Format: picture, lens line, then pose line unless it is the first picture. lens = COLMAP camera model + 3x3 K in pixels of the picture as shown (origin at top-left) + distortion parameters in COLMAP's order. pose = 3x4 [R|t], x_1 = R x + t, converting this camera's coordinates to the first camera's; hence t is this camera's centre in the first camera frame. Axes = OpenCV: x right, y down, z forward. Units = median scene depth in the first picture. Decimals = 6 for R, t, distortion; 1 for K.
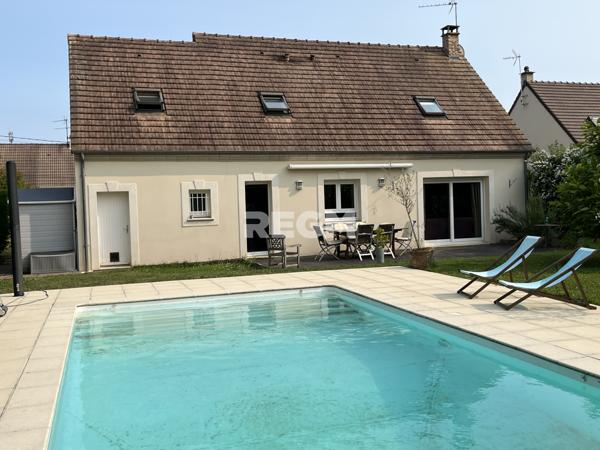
lens RADIAL K [[607.8, 0, 300.0], [0, 607.8, 225.0], [0, 0, 1]] dist [0.010149, -0.017675]
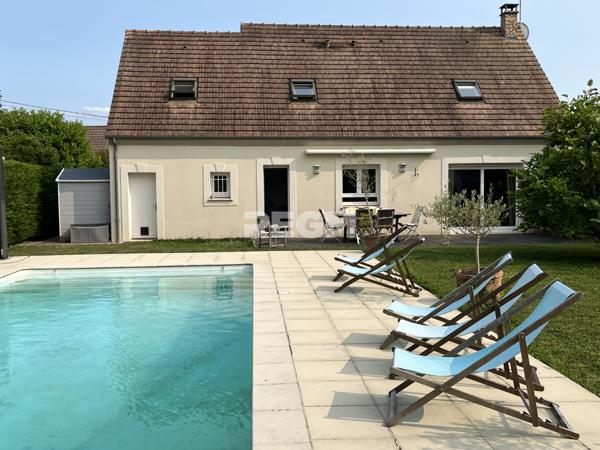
lens RADIAL K [[607.8, 0, 300.0], [0, 607.8, 225.0], [0, 0, 1]] dist [0.010149, -0.017675]
pose [[0.972915, 0.037365, -0.228124, 0.201525], [-0.030152, 0.998932, 0.035023, -0.005775], [0.229189, -0.027196, 0.973002, -0.018665]]
